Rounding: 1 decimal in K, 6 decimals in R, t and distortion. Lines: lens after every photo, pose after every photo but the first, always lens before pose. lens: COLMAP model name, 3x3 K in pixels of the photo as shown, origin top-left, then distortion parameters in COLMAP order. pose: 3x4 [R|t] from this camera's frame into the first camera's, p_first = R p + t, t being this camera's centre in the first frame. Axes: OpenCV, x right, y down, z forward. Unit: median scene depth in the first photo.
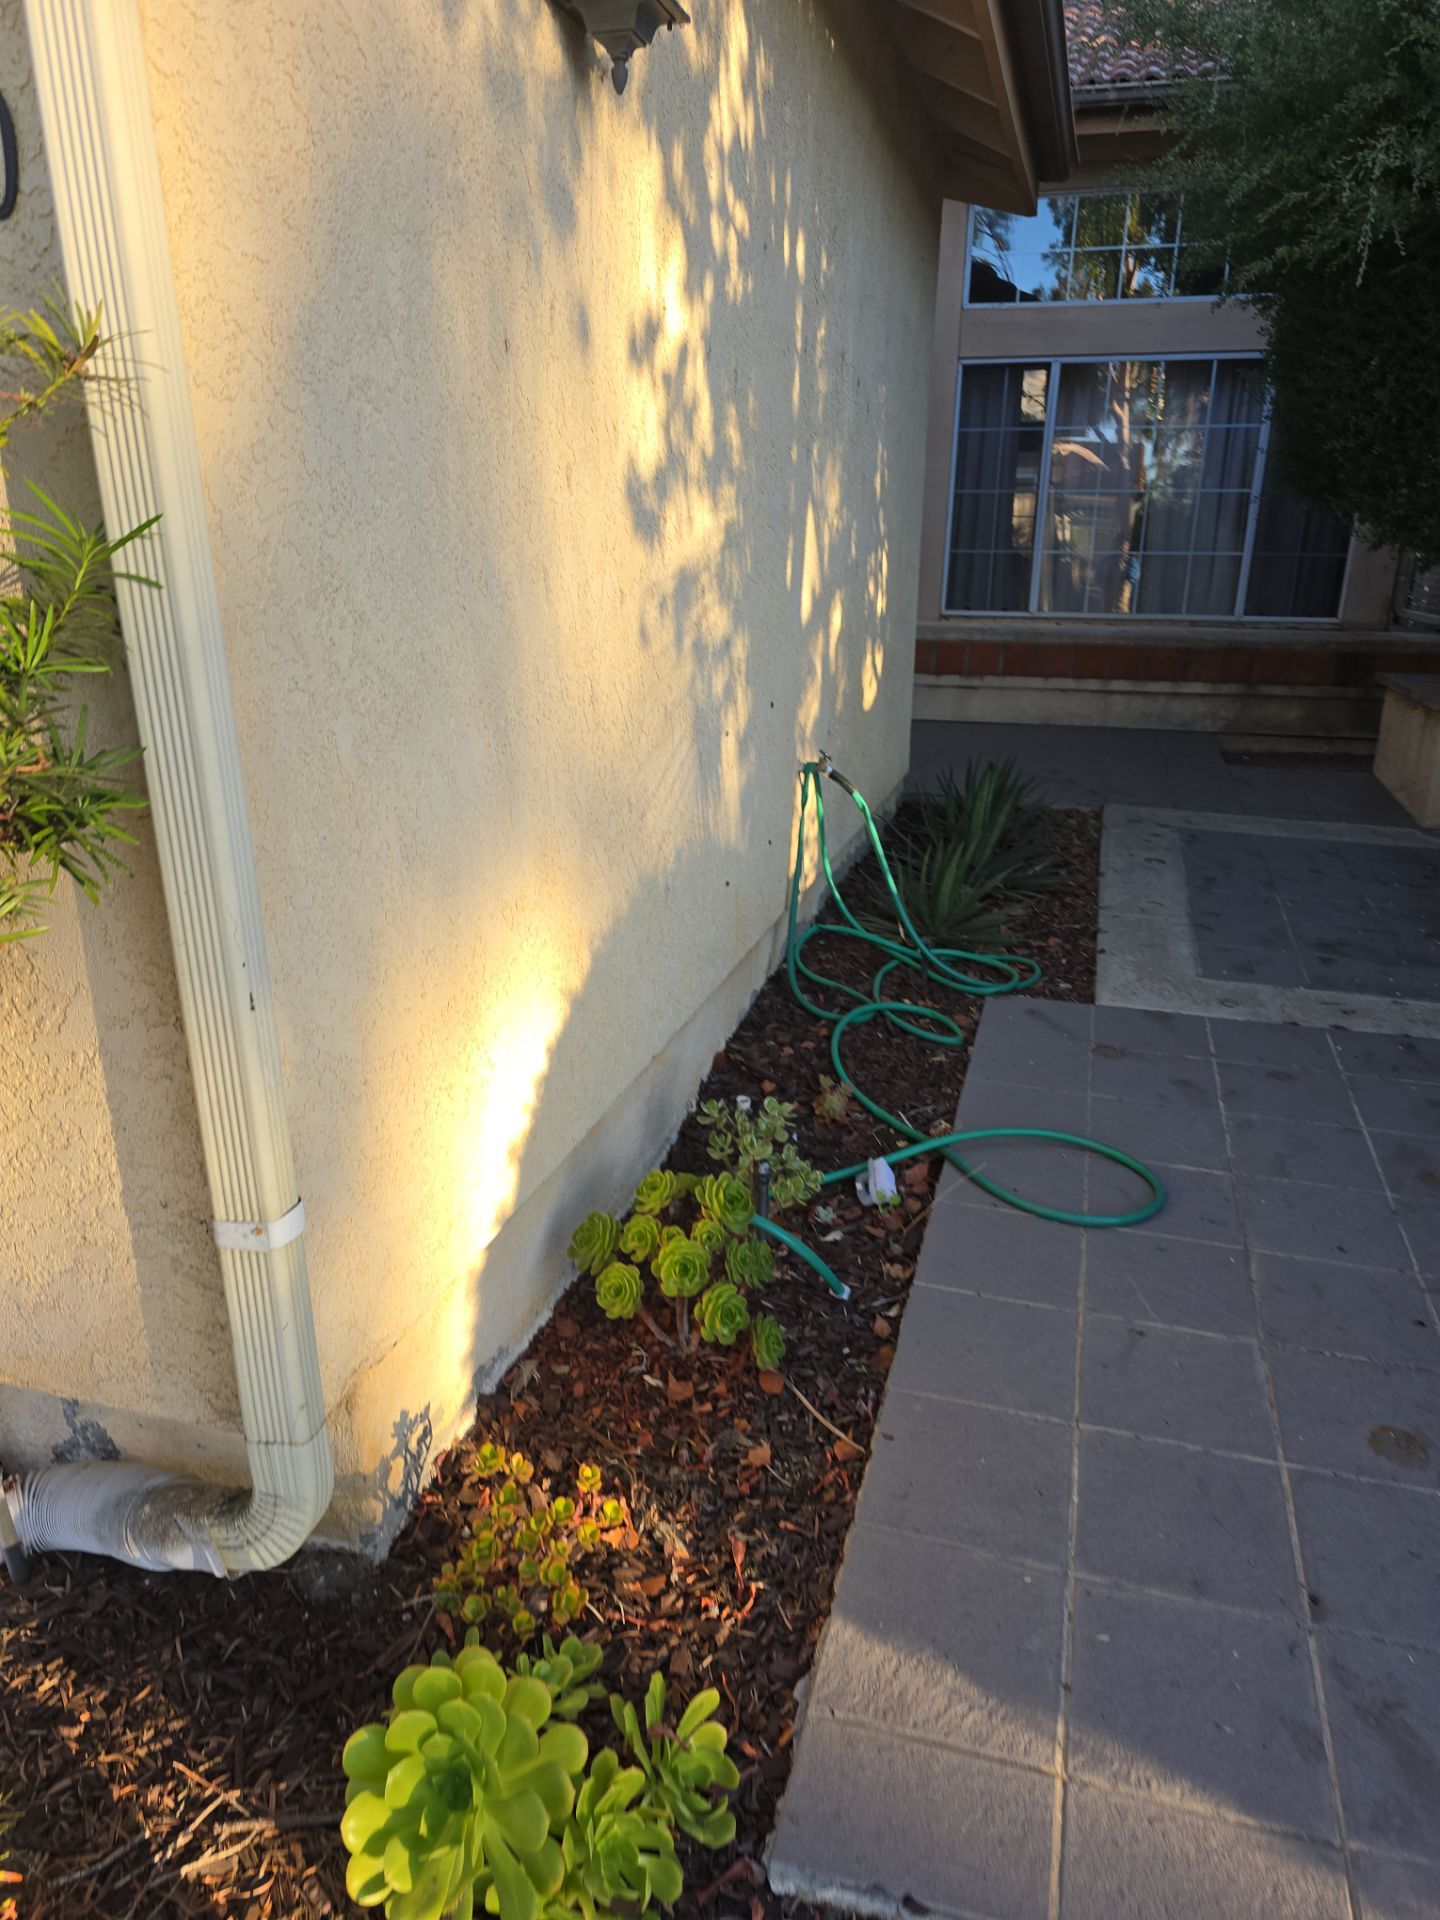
lens RADIAL K [[1319.9, 0, 706.6], [0, 1319.9, 967.1], [0, 0, 1]] dist [0.062039, -0.056523]
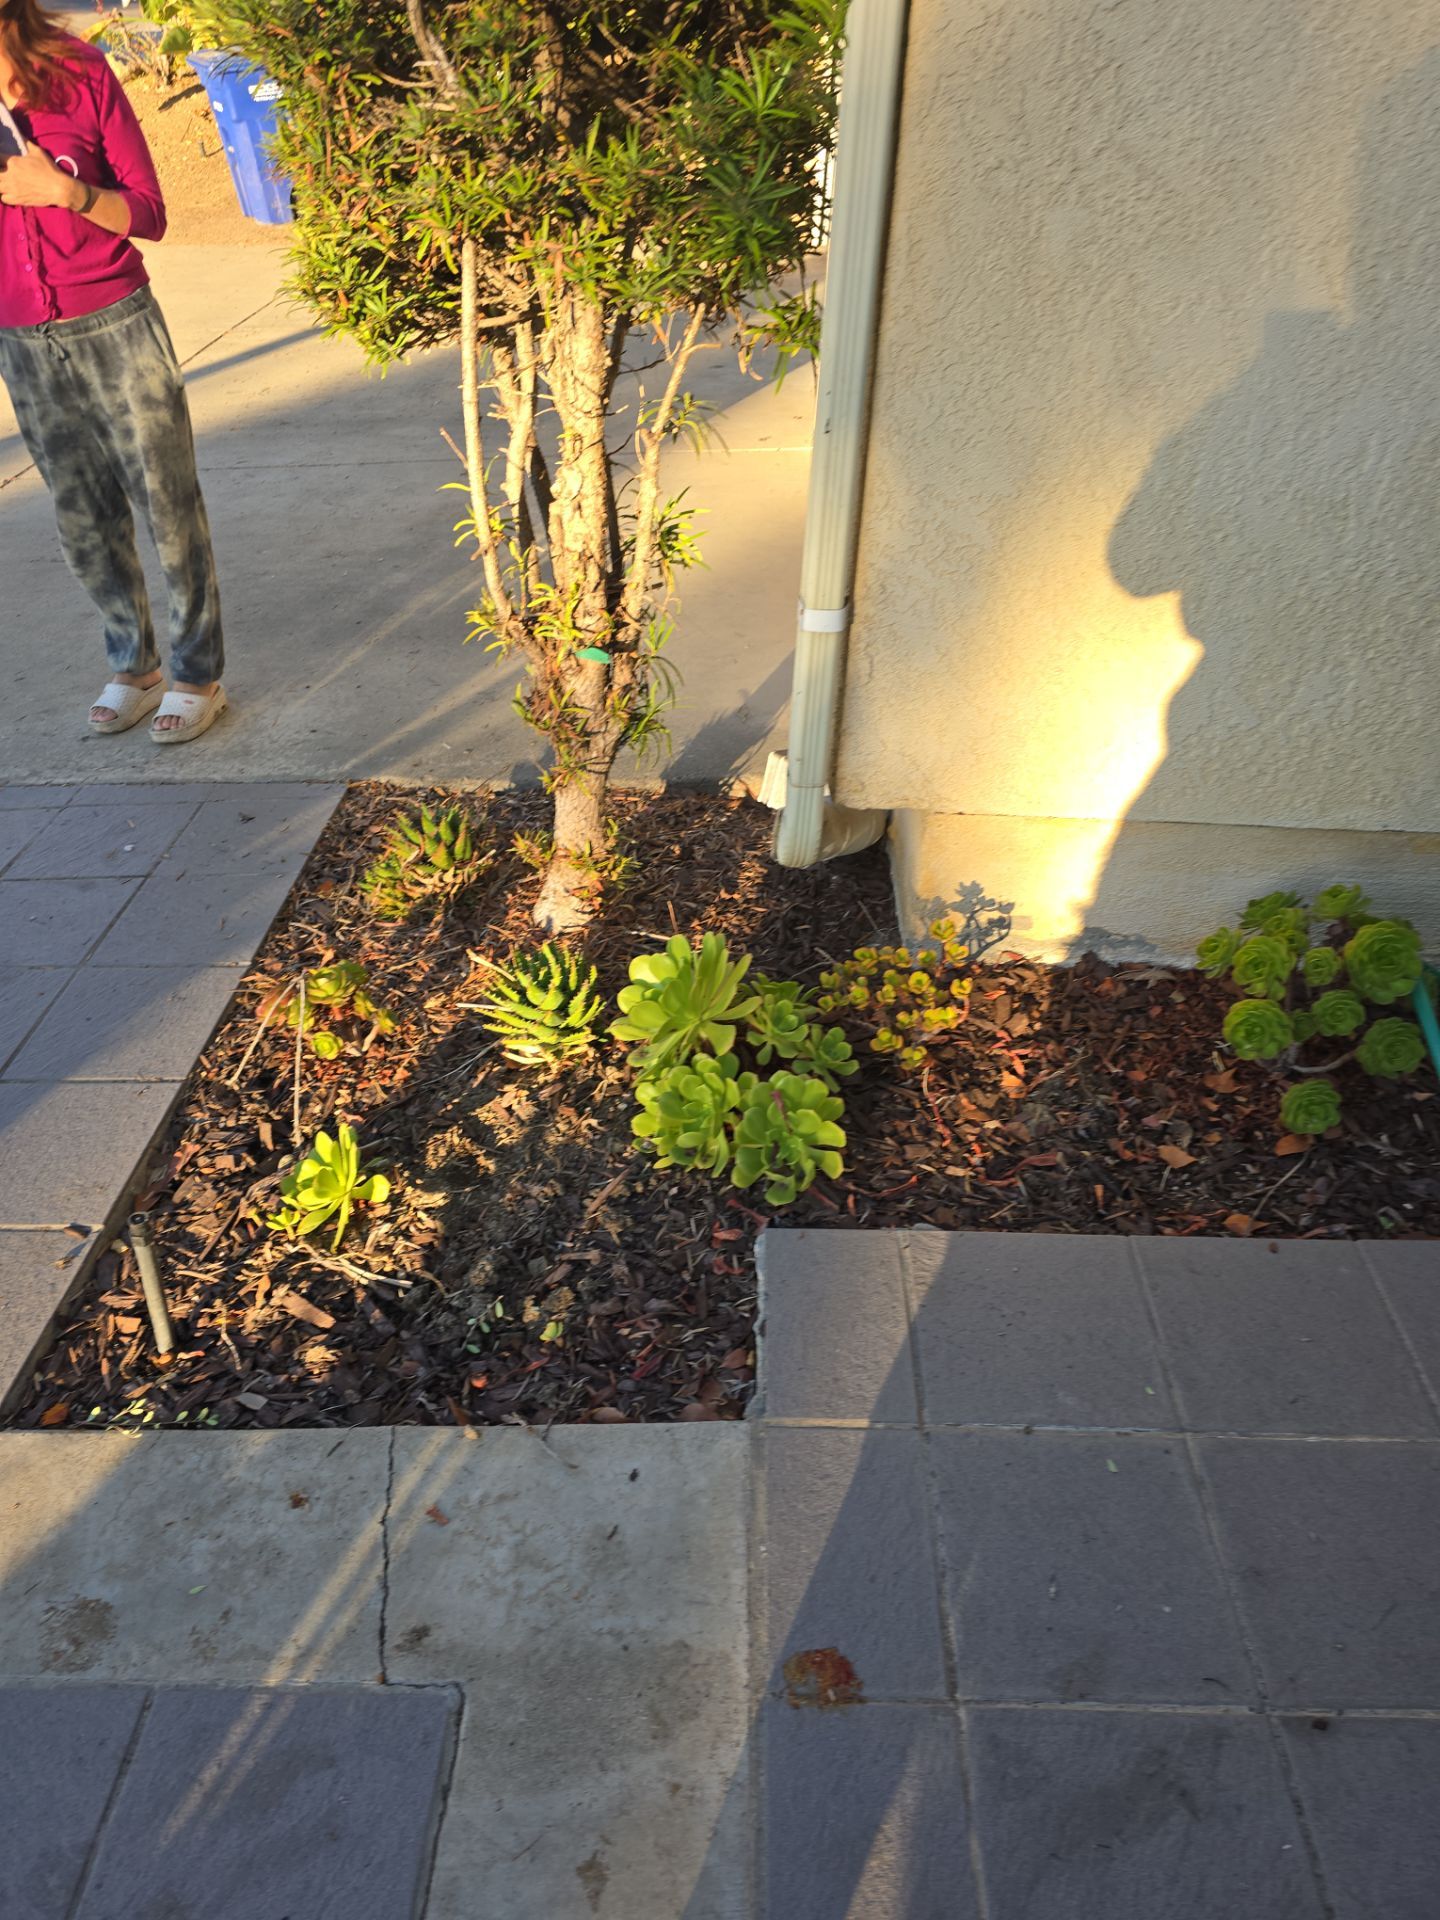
lens RADIAL K [[1292.6, 0, 723.0], [0, 1292.6, 955.7], [0, 0, 1]] dist [0.064315, -0.054220]
pose [[0.246827, 0.569143, -0.784317, 0.456334], [-0.335081, 0.809560, 0.482009, -0.067121], [0.909284, 0.143837, 0.390531, 0.238588]]
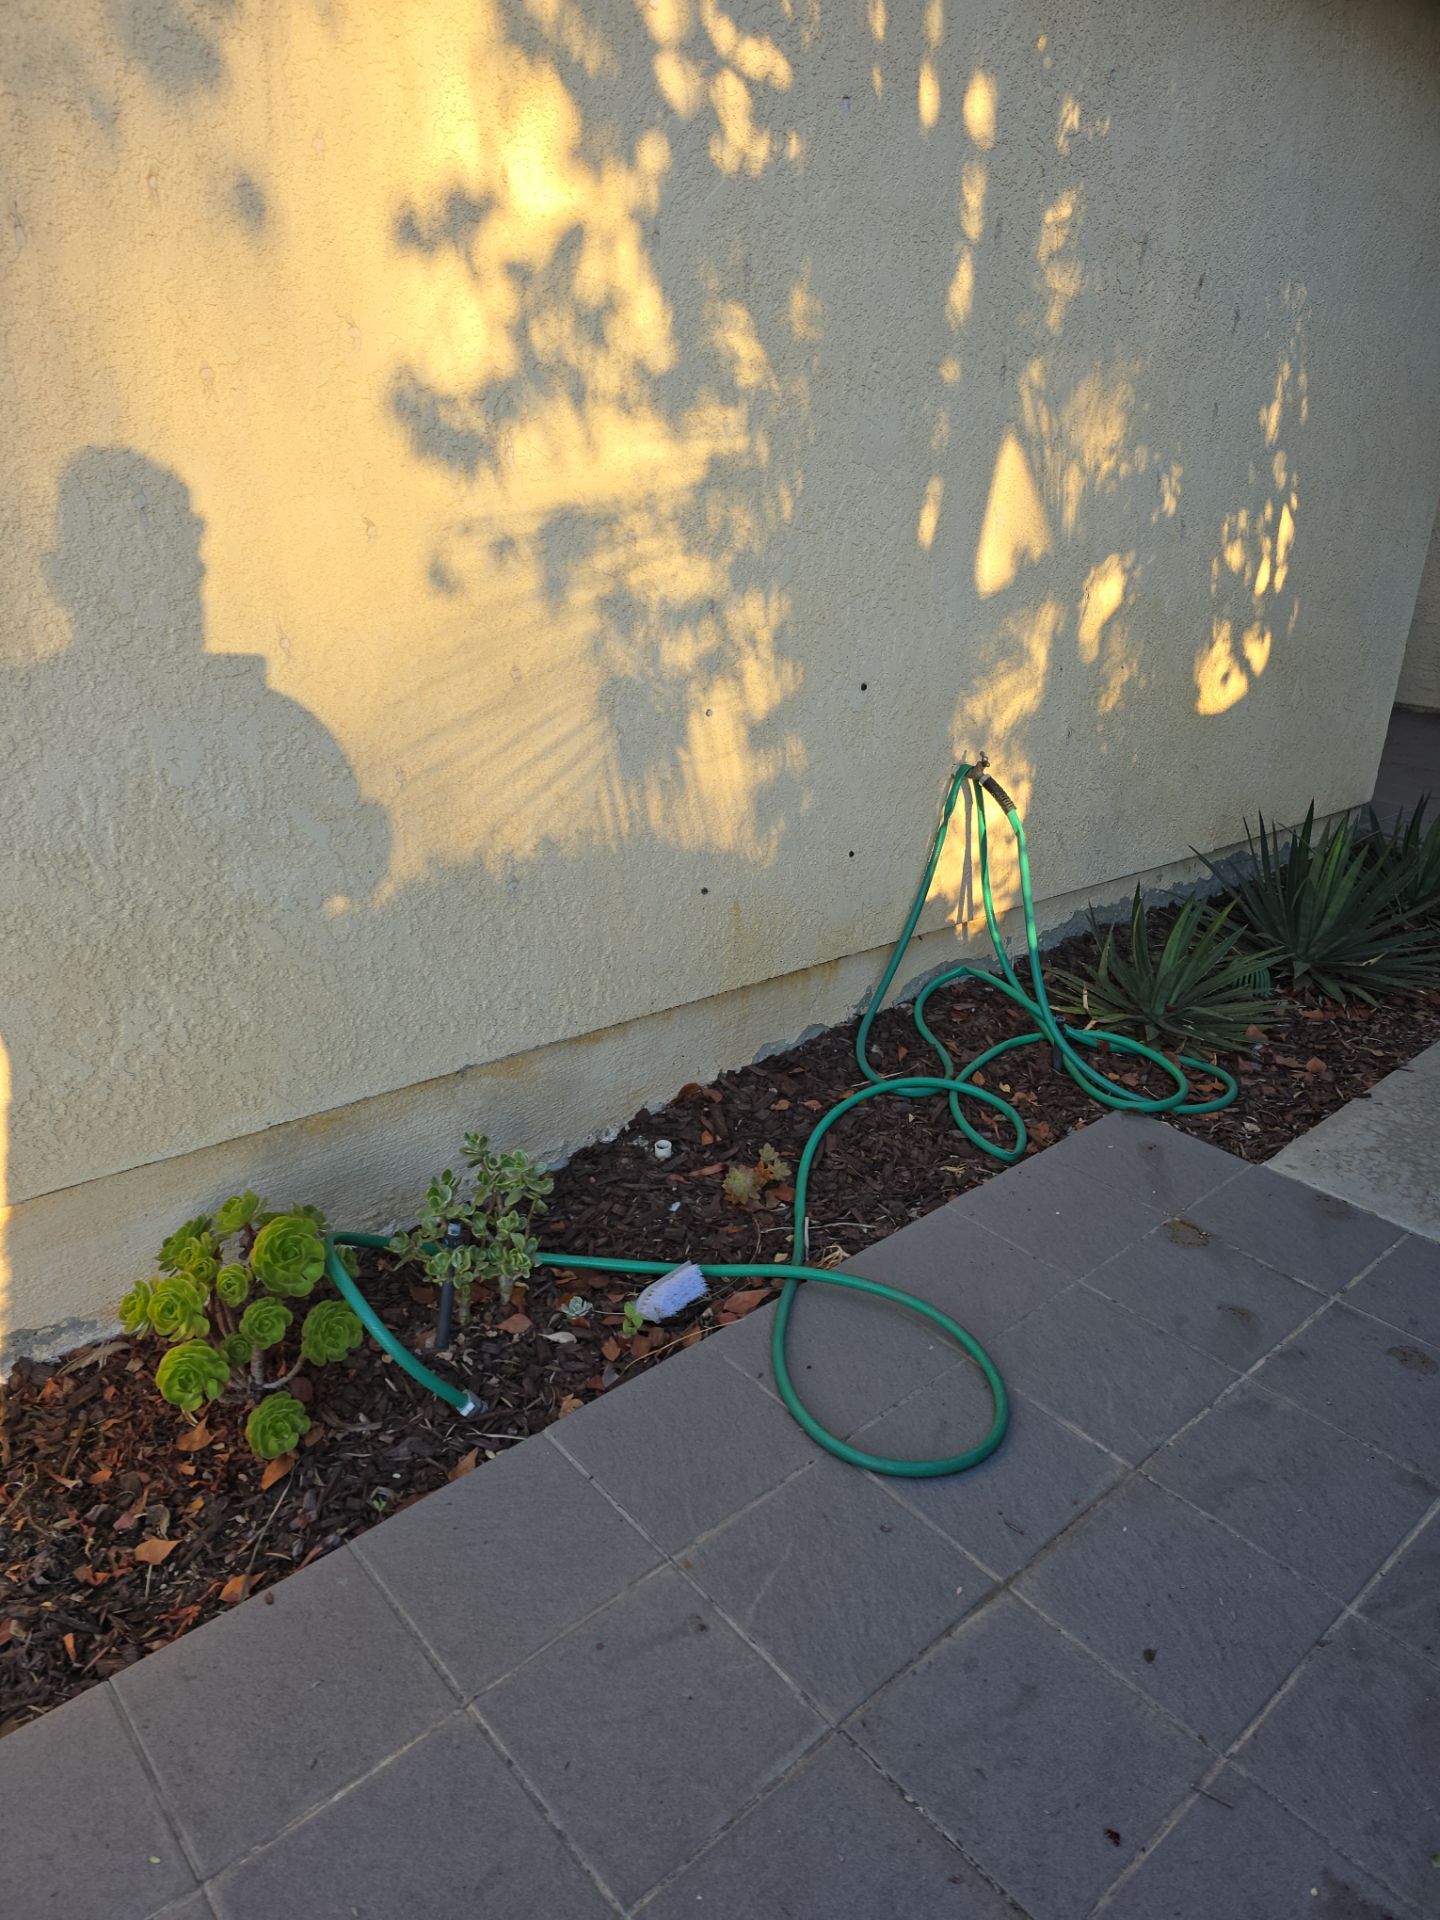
lens RADIAL K [[1292.6, 0, 723.0], [0, 1292.6, 955.7], [0, 0, 1]] dist [0.064315, -0.054220]
pose [[0.835105, 0.219812, -0.504265, 0.510893], [-0.202654, 0.975155, 0.089464, -0.113197], [0.511402, 0.027480, 0.858902, 0.341007]]
